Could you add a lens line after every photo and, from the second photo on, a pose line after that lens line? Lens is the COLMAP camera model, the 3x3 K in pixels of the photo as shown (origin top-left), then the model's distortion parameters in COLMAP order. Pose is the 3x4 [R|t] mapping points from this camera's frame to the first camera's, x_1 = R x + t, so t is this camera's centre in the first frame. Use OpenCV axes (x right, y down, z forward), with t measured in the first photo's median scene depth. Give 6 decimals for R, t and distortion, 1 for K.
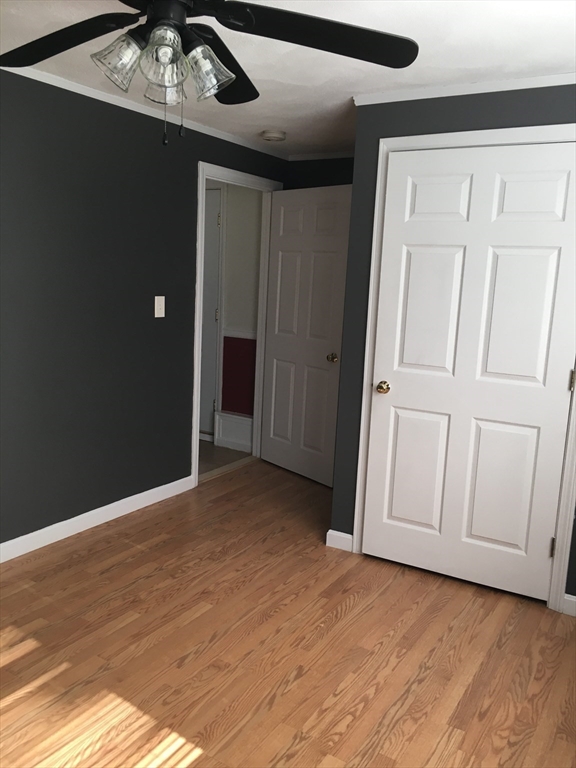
lens RADIAL K [[652.9, 0, 287.9], [0, 652.9, 383.7], [0, 0, 1]] dist [0.060974, -0.080653]
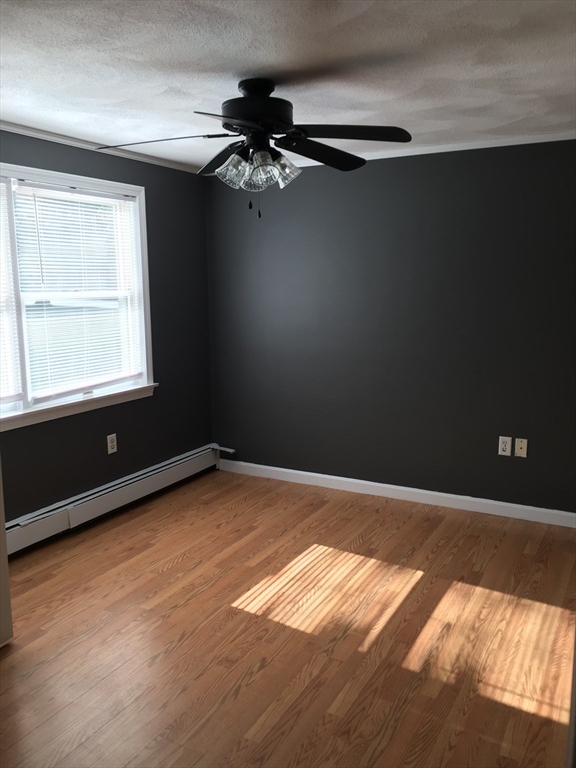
lens RADIAL K [[652.9, 0, 287.3], [0, 652.9, 384.4], [0, 0, 1]] dist [0.060974, -0.080653]
pose [[-0.997950, -0.024326, -0.059193, -0.130108], [-0.042531, 0.943229, 0.329408, -0.366820], [0.047819, 0.331250, -0.942330, 1.907655]]
